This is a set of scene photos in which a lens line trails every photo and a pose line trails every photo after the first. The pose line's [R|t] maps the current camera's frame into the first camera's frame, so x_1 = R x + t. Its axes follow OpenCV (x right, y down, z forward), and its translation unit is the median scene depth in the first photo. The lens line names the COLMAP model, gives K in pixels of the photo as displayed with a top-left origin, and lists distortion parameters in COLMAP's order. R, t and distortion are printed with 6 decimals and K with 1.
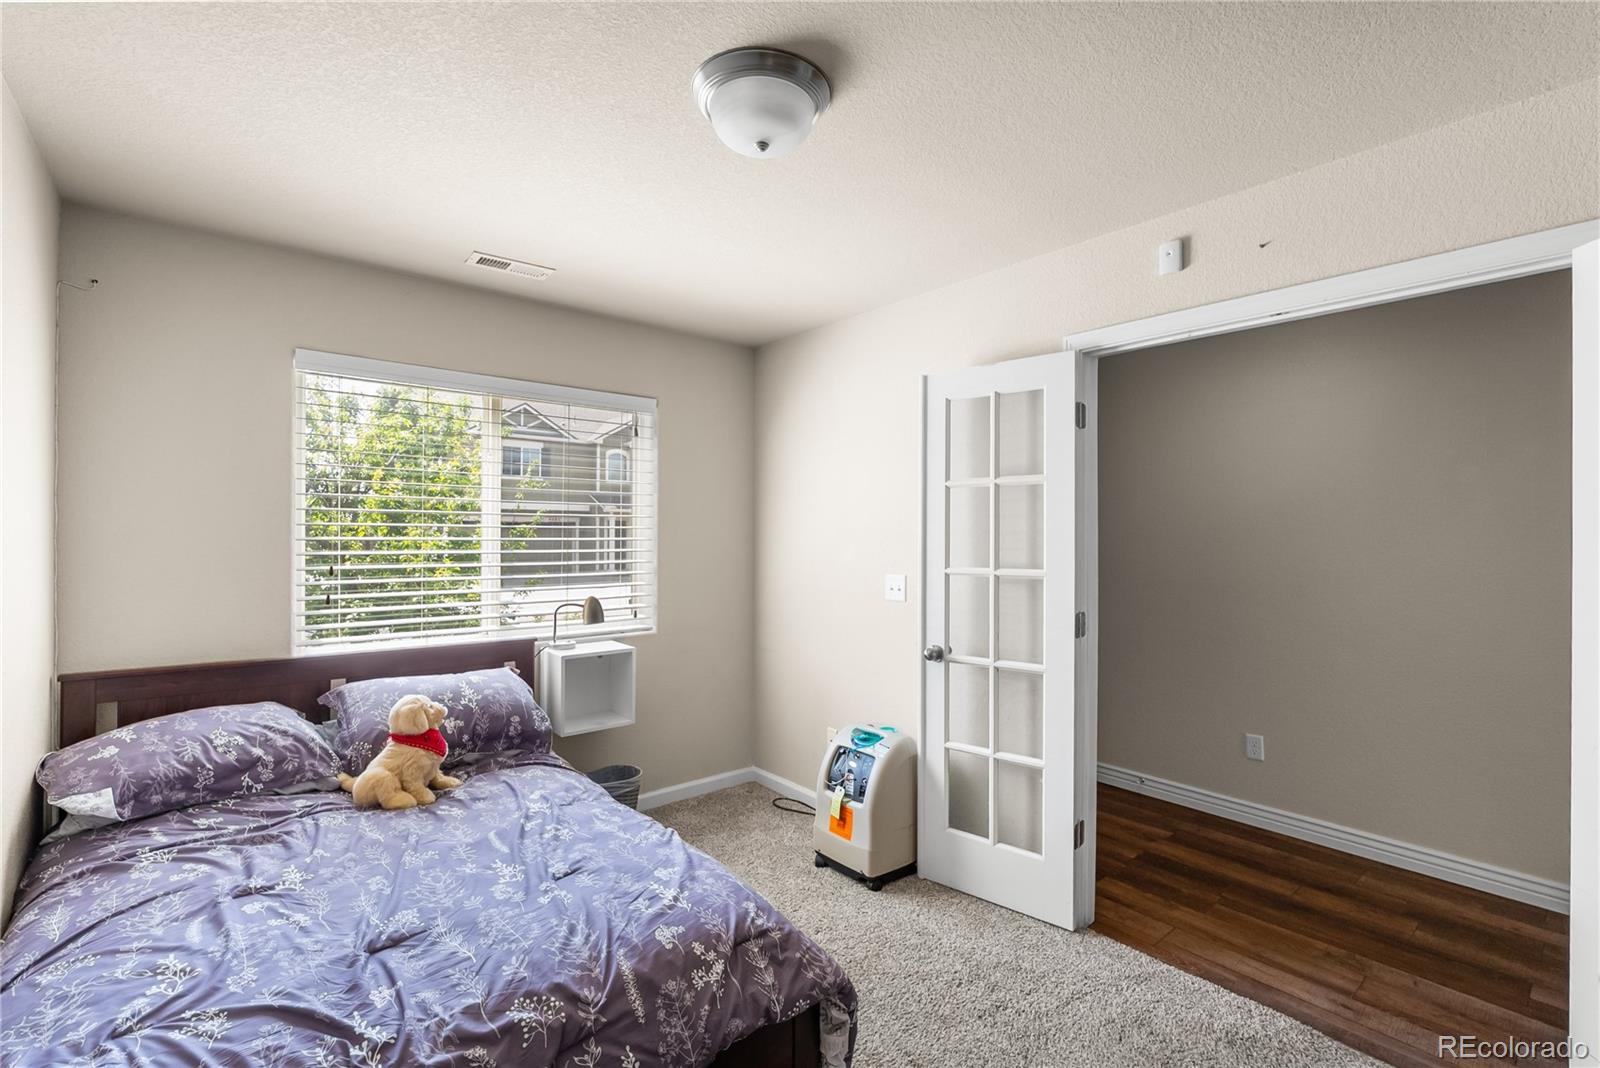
lens RADIAL K [[704.8, 0, 800.1], [0, 704.8, 529.8], [0, 0, 1]] dist [-0.009963, 0.000294]
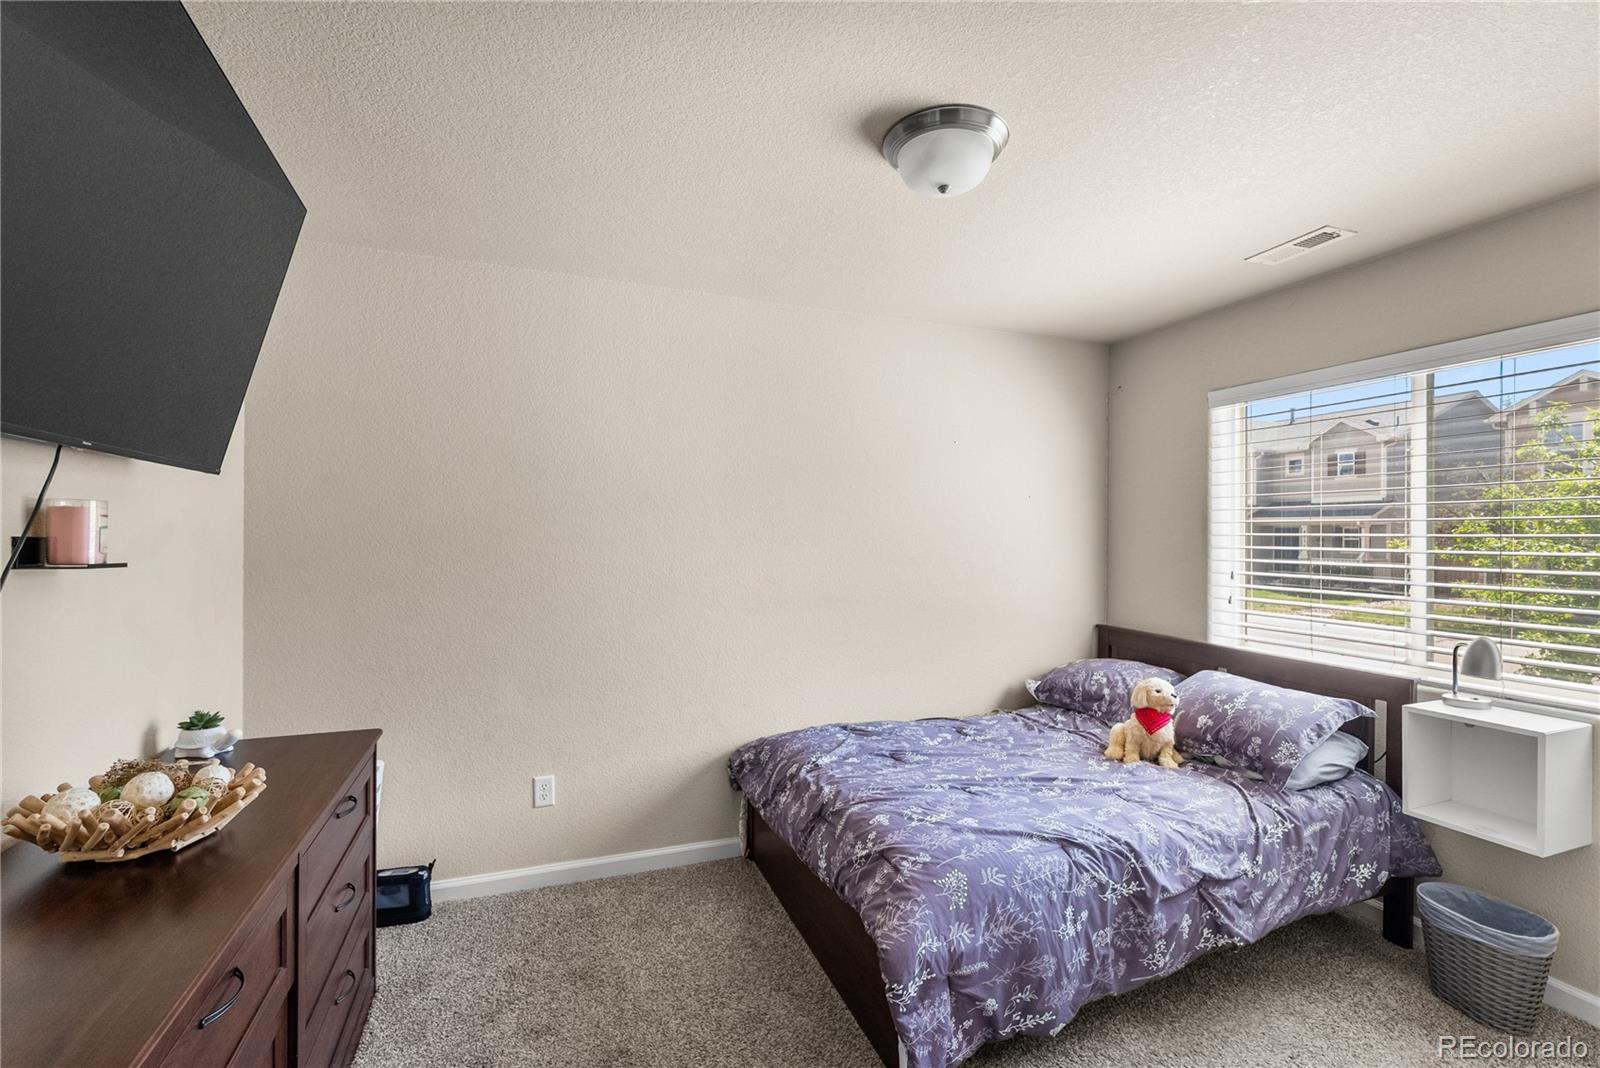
lens RADIAL K [[704.8, 0, 799.7], [0, 704.8, 536.2], [0, 0, 1]] dist [-0.009963, 0.000294]
pose [[-0.328178, -0.007818, -0.944584, 0.821700], [-0.008029, 0.999953, -0.005487, 0.009338], [0.944582, 0.005784, -0.328225, 0.888423]]
